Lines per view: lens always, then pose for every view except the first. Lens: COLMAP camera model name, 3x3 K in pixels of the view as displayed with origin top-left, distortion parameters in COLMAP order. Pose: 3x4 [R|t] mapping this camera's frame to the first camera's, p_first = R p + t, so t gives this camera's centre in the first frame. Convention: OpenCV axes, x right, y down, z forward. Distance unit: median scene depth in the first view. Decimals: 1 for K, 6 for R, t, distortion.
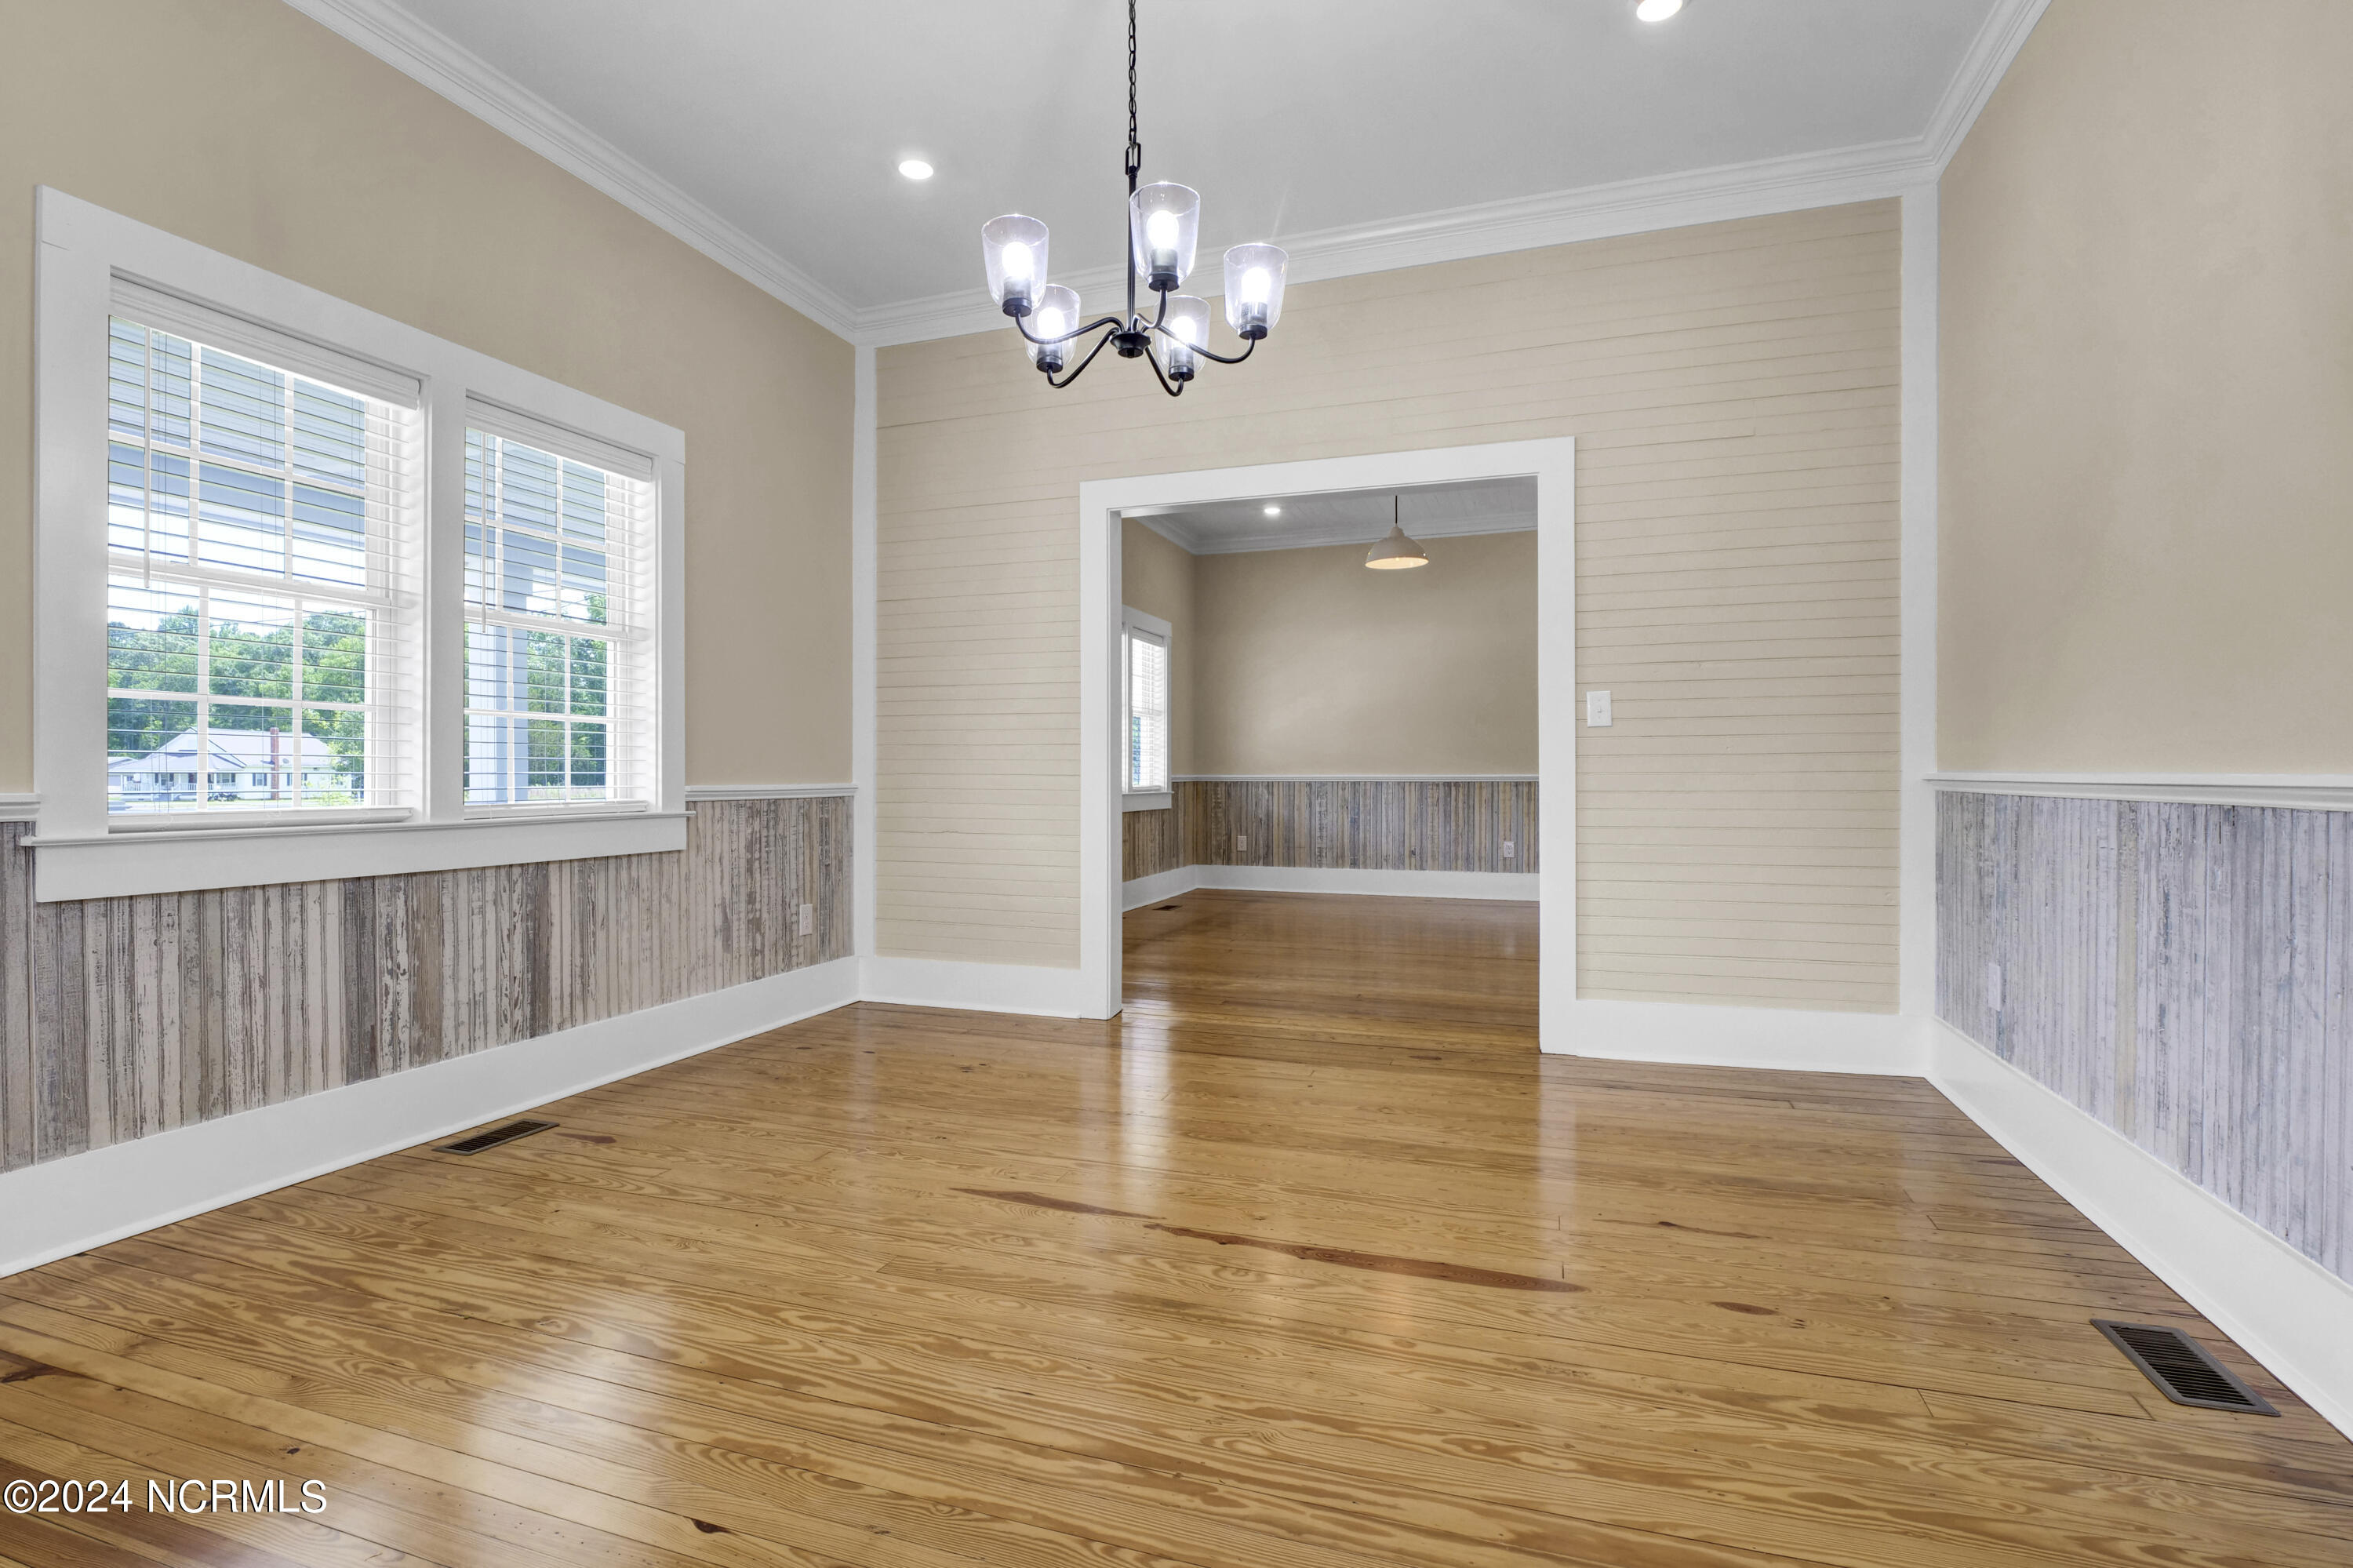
lens RADIAL K [[1148.2, 0, 1157.7], [0, 1148.2, 775.7], [0, 0, 1]] dist [-0.009218, -0.003964]
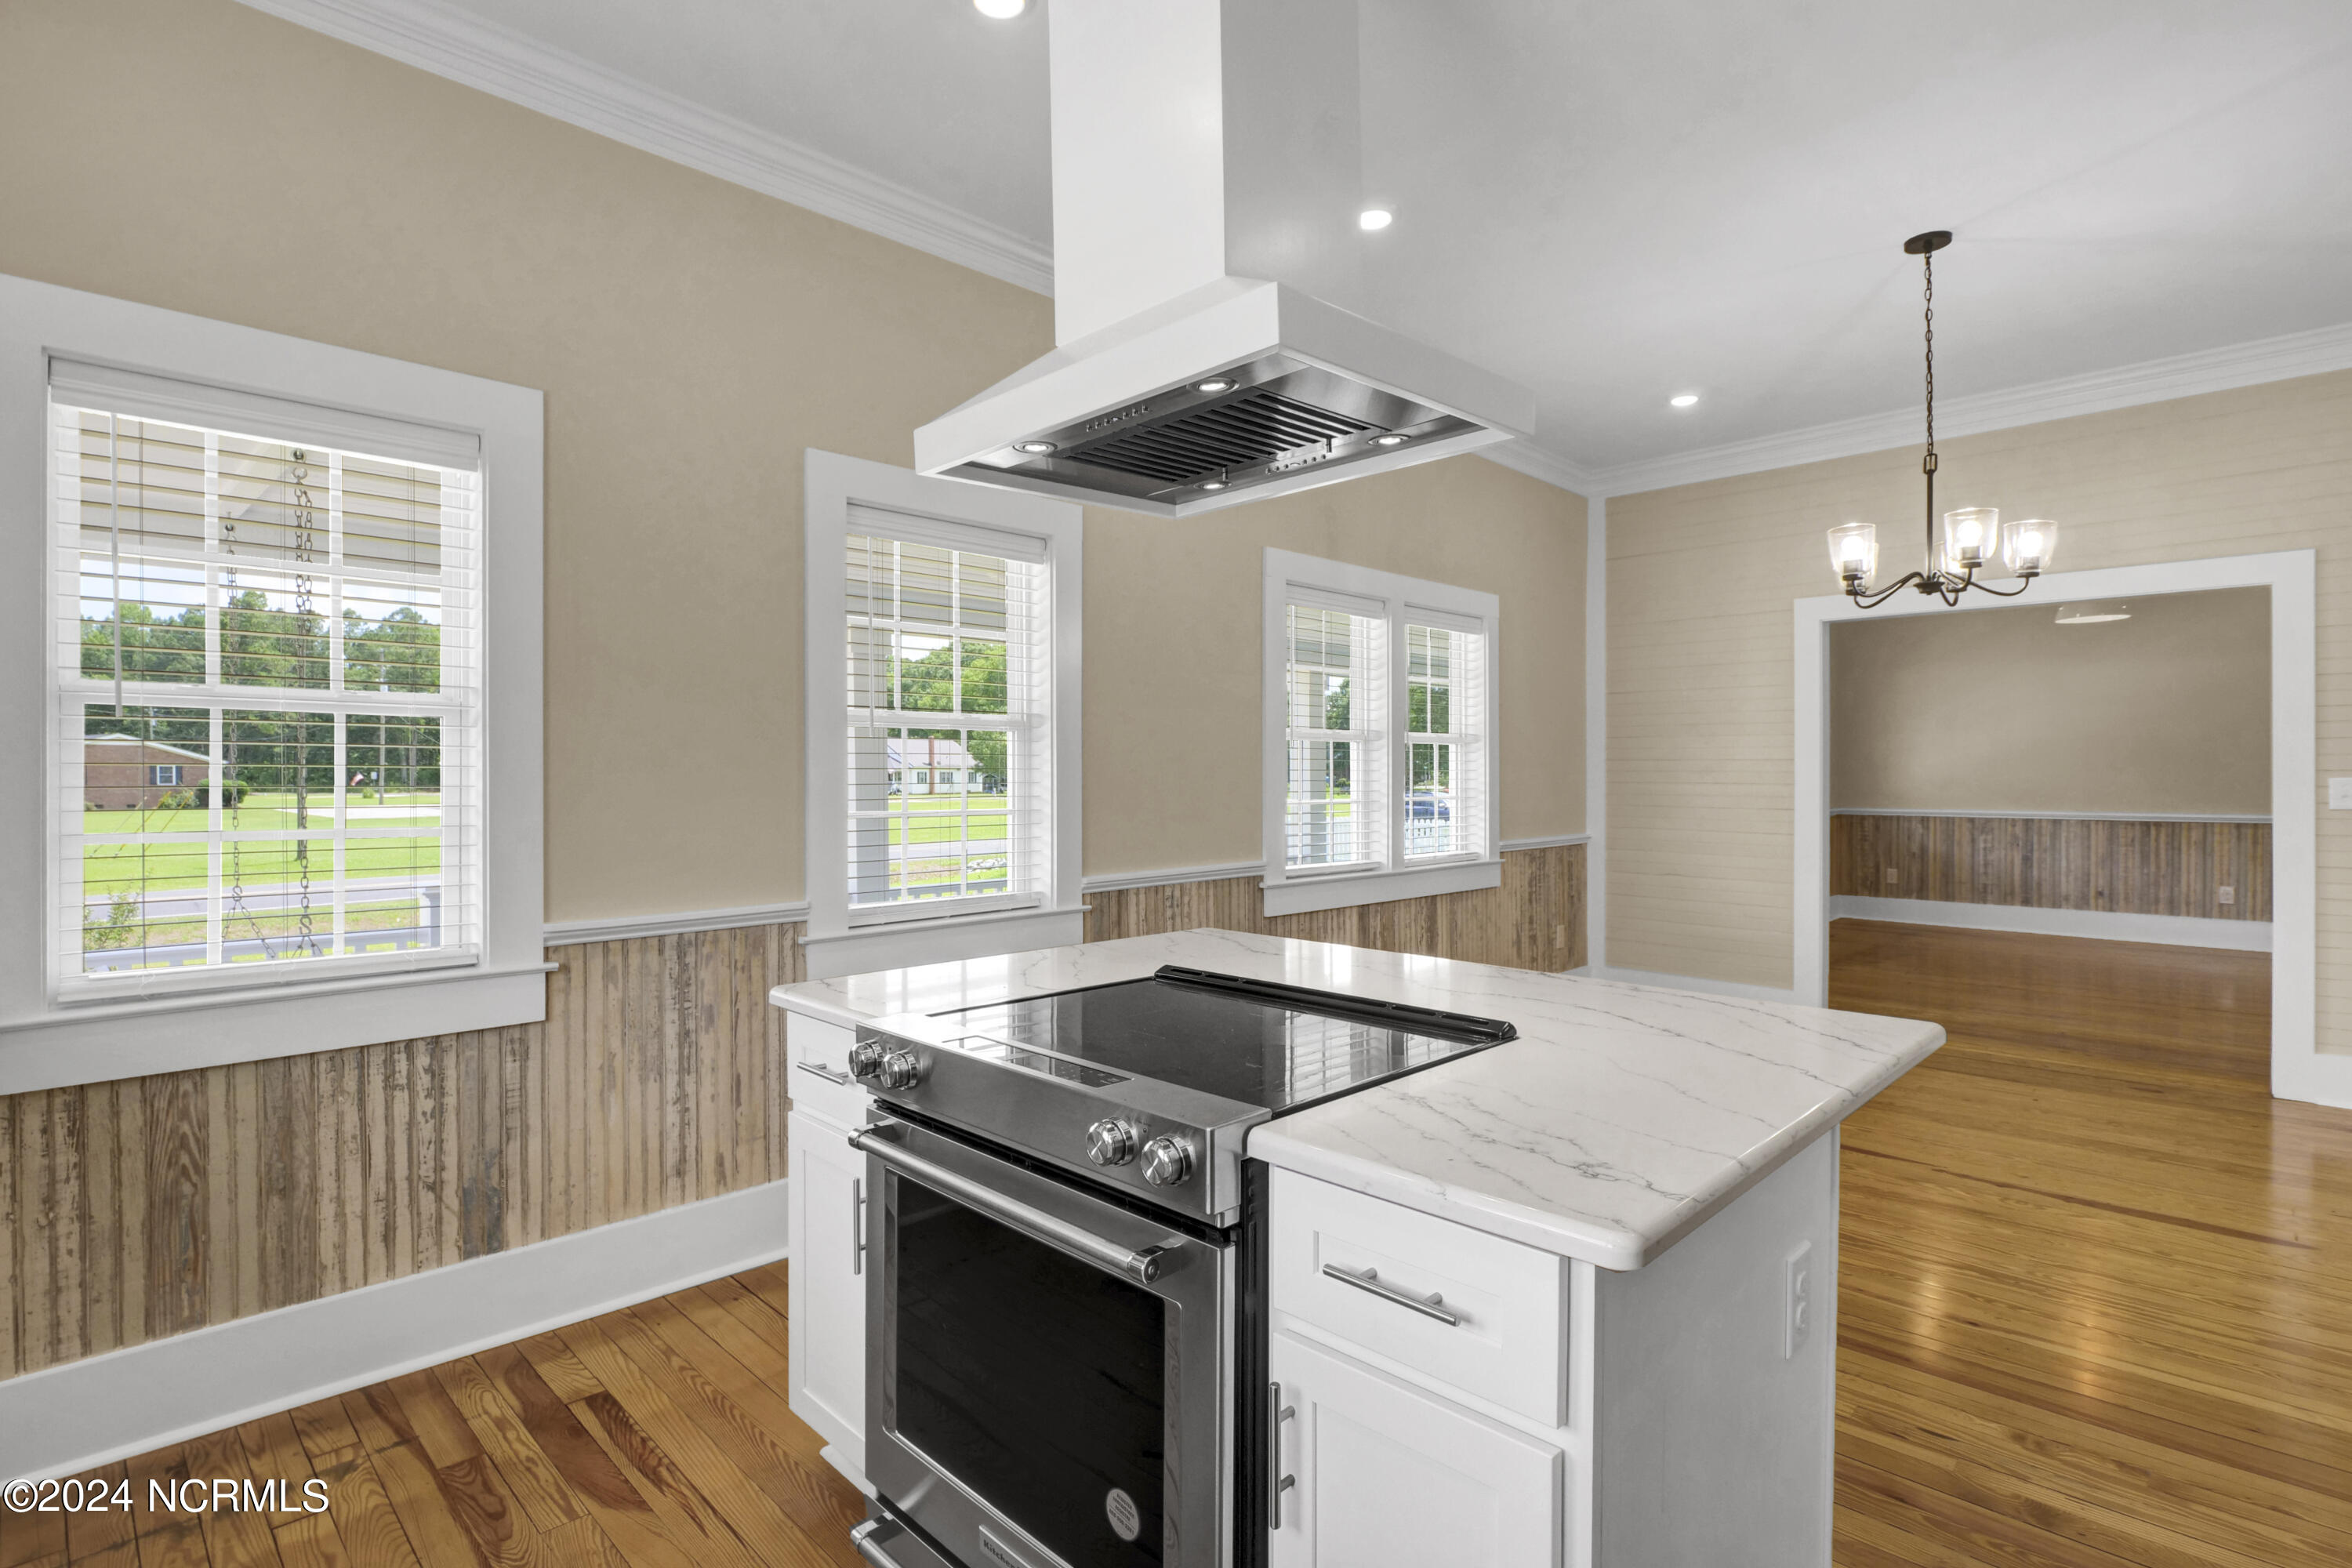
lens RADIAL K [[1147.7, 0, 1157.2], [0, 1147.7, 775.7], [0, 0, 1]] dist [-0.009218, -0.003964]
pose [[0.899672, 0.001420, -0.436564, -0.145504], [-0.000546, 0.999998, 0.002127, -0.066043], [0.436566, -0.001675, 0.899671, -0.415145]]
